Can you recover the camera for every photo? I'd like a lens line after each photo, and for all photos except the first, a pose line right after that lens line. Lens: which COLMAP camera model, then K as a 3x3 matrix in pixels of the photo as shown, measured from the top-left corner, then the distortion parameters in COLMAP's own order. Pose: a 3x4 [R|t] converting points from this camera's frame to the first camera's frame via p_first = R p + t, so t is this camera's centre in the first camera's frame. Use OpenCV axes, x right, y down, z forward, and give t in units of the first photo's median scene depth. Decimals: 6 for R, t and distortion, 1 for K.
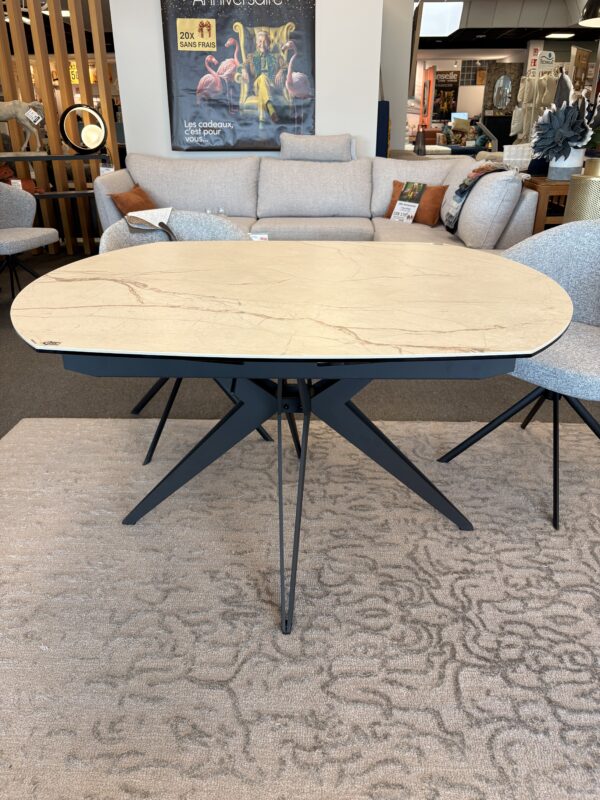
lens RADIAL K [[607.3, 0, 301.4], [0, 607.3, 403.9], [0, 0, 1]] dist [0.008809, 0.002348]
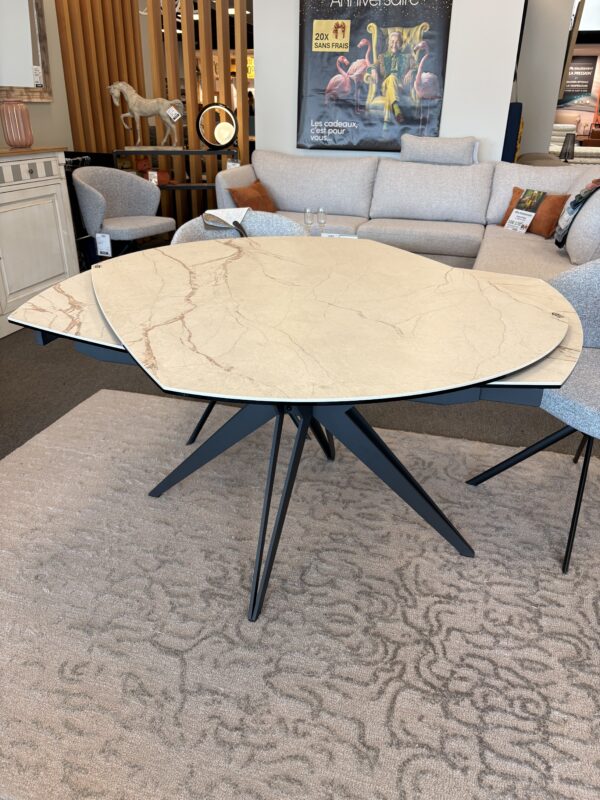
lens RADIAL K [[606.8, 0, 304.7], [0, 606.8, 404.0], [0, 0, 1]] dist [0.014456, -0.006125]
pose [[0.968392, 0.123022, -0.216984, 0.171812], [-0.120888, 0.992397, 0.023134, -0.022699], [0.218180, 0.003828, 0.975901, -0.010422]]
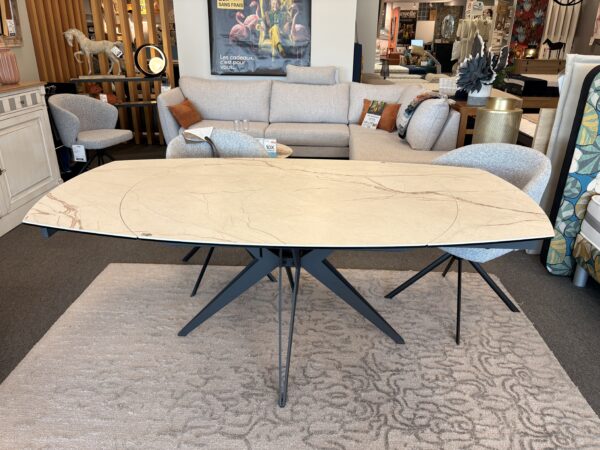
lens RADIAL K [[458.3, 0, 300.0], [0, 458.3, 225.0], [0, 0, 1]] dist [0.010702, 0.004040]
pose [[0.999837, 0.018036, 0.000236, 0.009306], [-0.018005, 0.998733, -0.046981, -0.029580], [-0.001083, 0.046969, 0.998896, -0.155273]]
